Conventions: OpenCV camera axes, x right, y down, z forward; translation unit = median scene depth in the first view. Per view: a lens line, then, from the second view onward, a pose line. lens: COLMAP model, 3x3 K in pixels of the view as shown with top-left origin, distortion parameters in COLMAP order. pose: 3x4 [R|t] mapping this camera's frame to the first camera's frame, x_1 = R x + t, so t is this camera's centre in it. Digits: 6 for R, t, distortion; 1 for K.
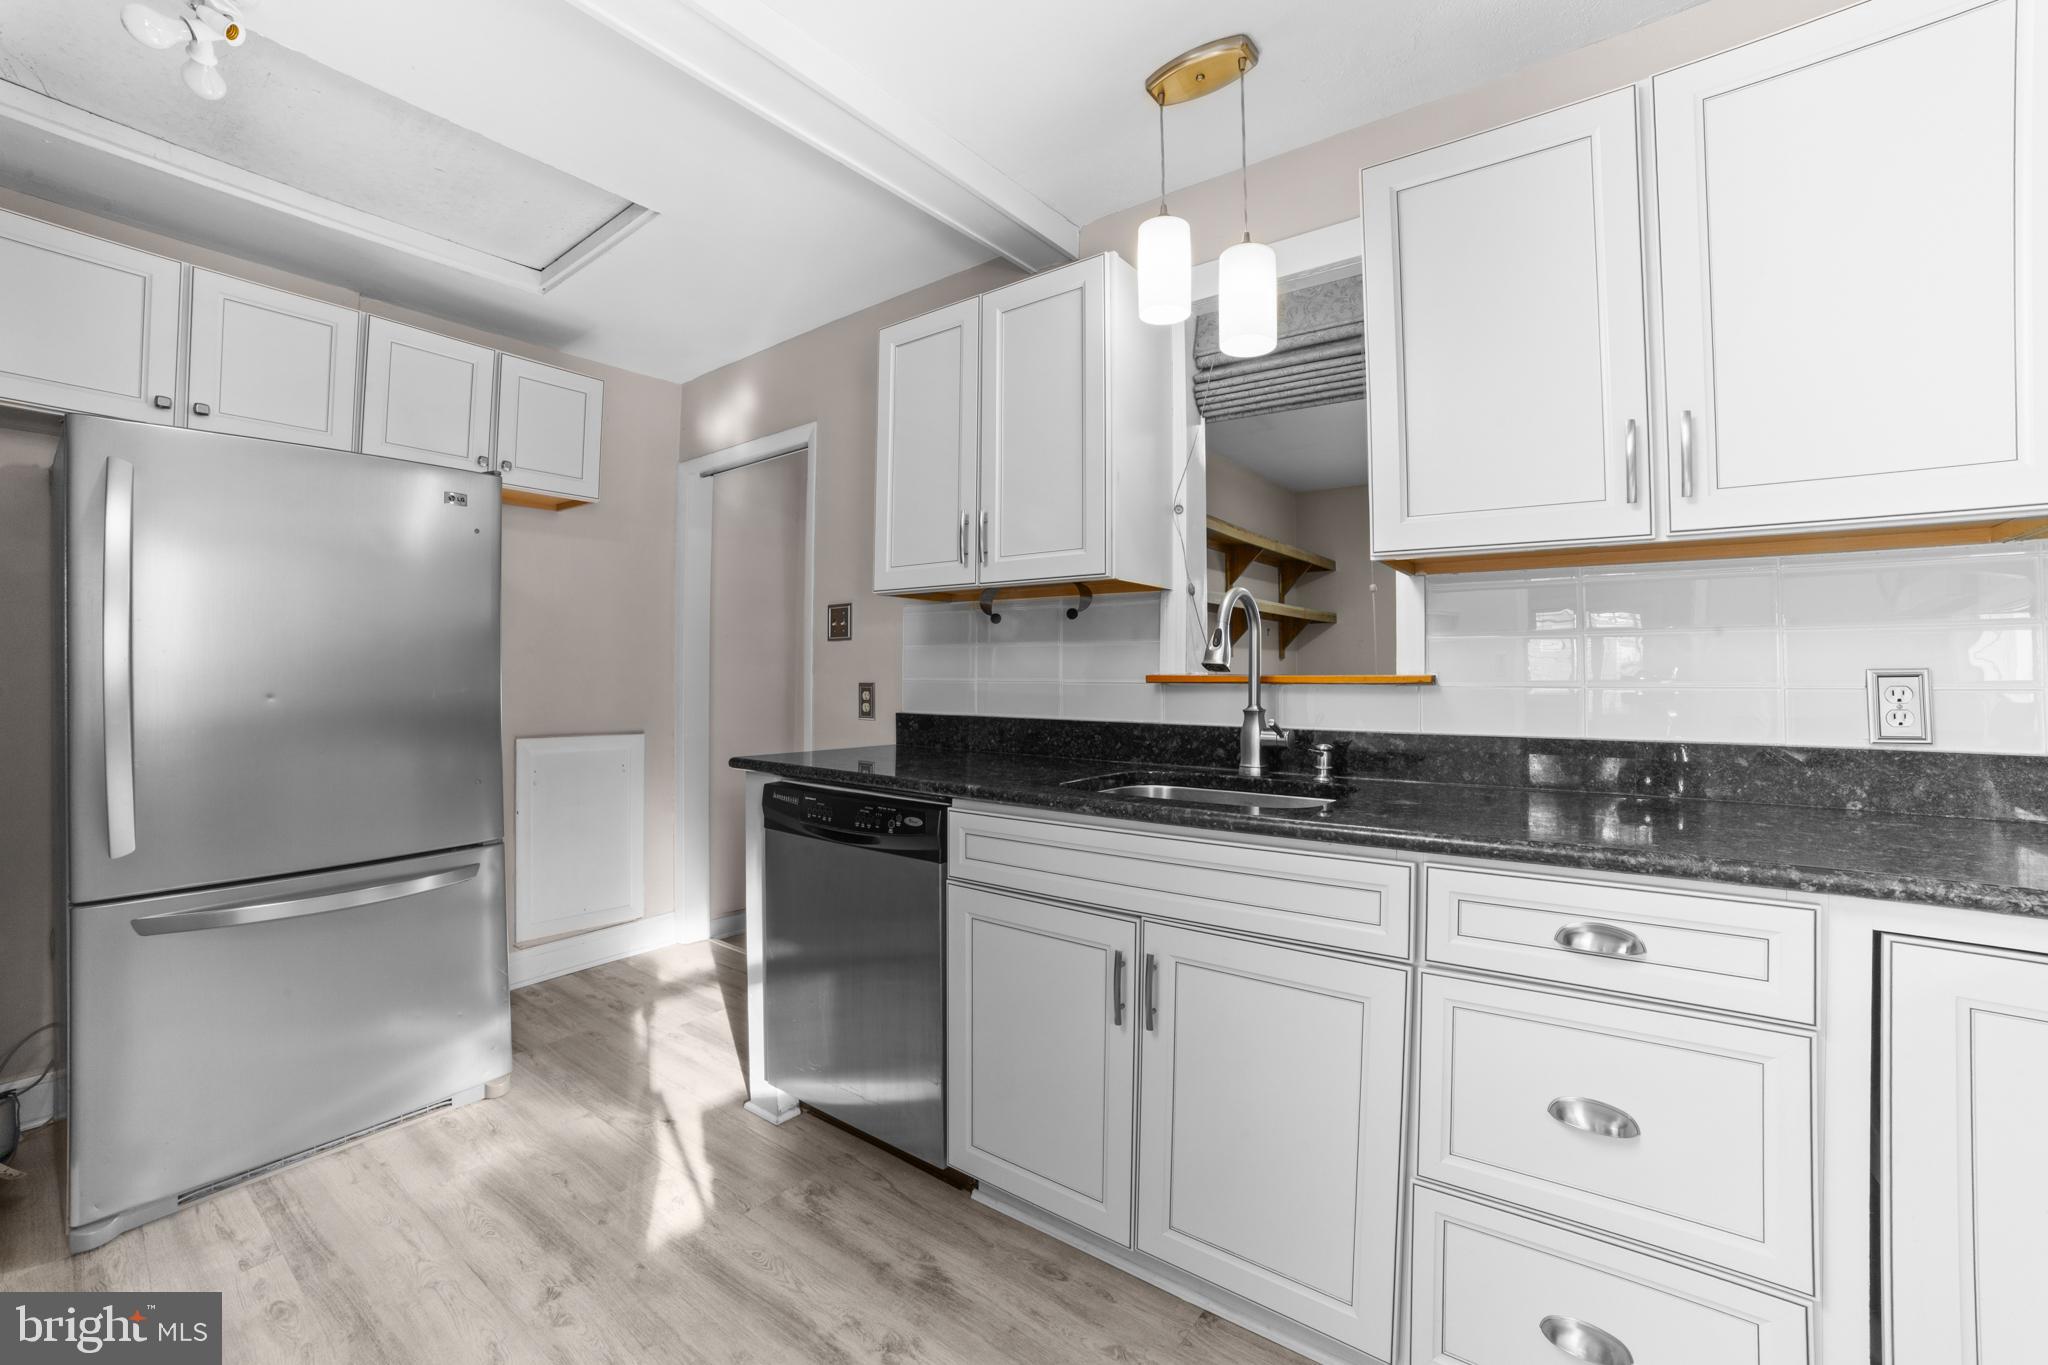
lens RADIAL K [[843.0, 0, 1025.1], [0, 843.0, 651.5], [0, 0, 1]] dist [-0.108739, 0.031984]
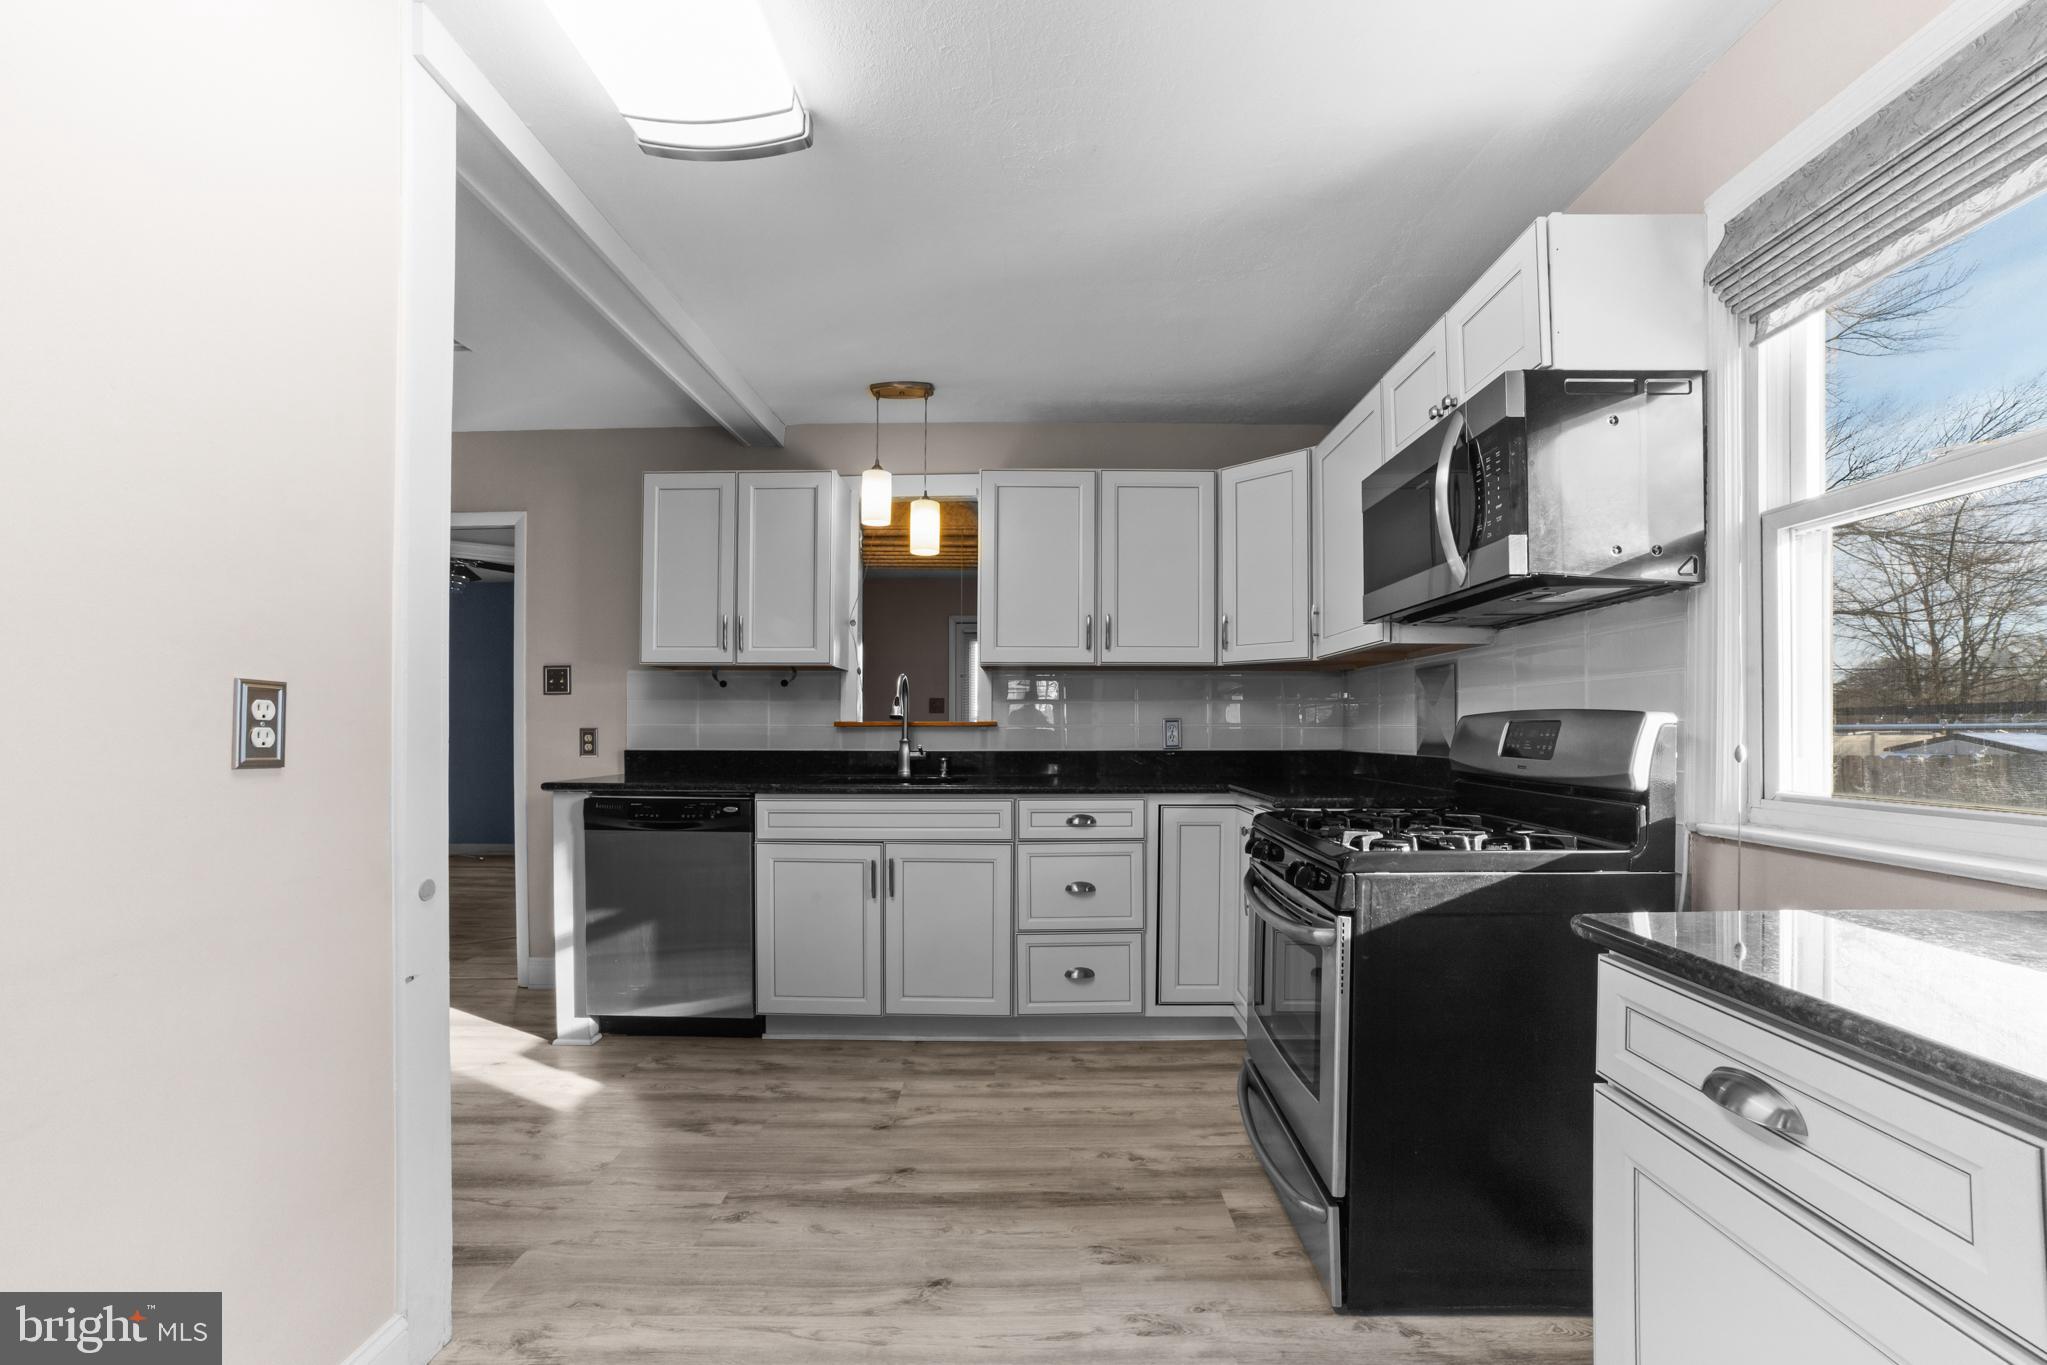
lens RADIAL K [[869.9, 0, 1030.7], [0, 869.9, 712.1], [0, 0, 1]] dist [-0.105835, 0.037459]
pose [[0.801286, 0.007749, 0.598232, -0.664677], [-0.014753, 0.999868, 0.006810, -0.009669], [-0.598100, -0.014282, 0.801294, -0.704337]]
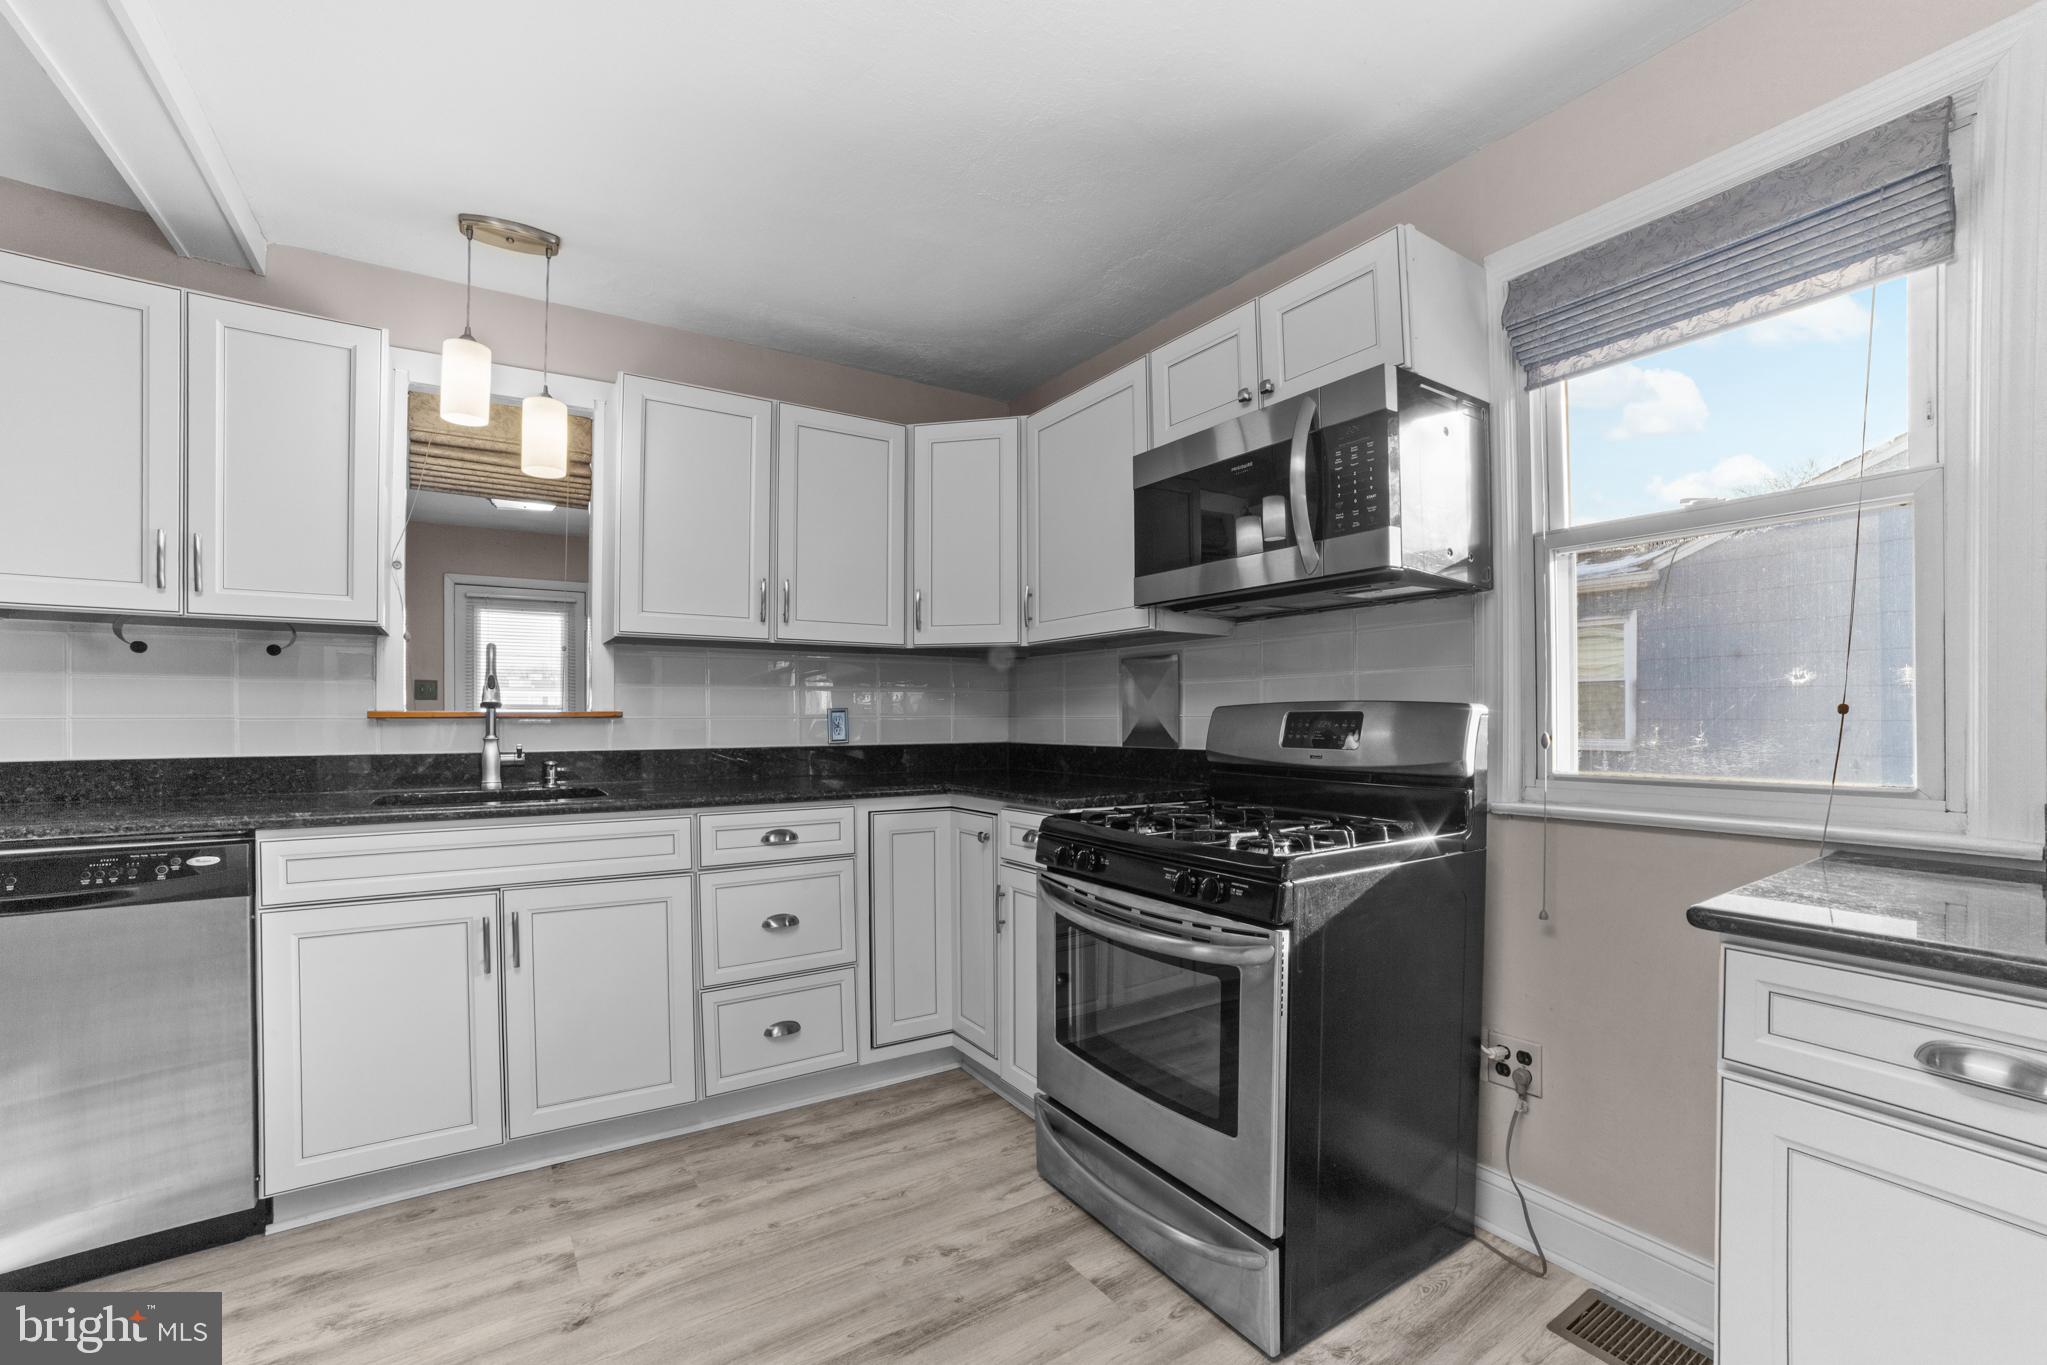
lens RADIAL K [[869.9, 0, 1030.7], [0, 869.9, 712.1], [0, 0, 1]] dist [-0.105835, 0.037459]
pose [[0.316601, 0.001348, 0.948558, -0.707423], [-0.023883, 0.999693, 0.006551, 0.001619], [-0.948258, -0.024728, 0.316536, -0.197345]]
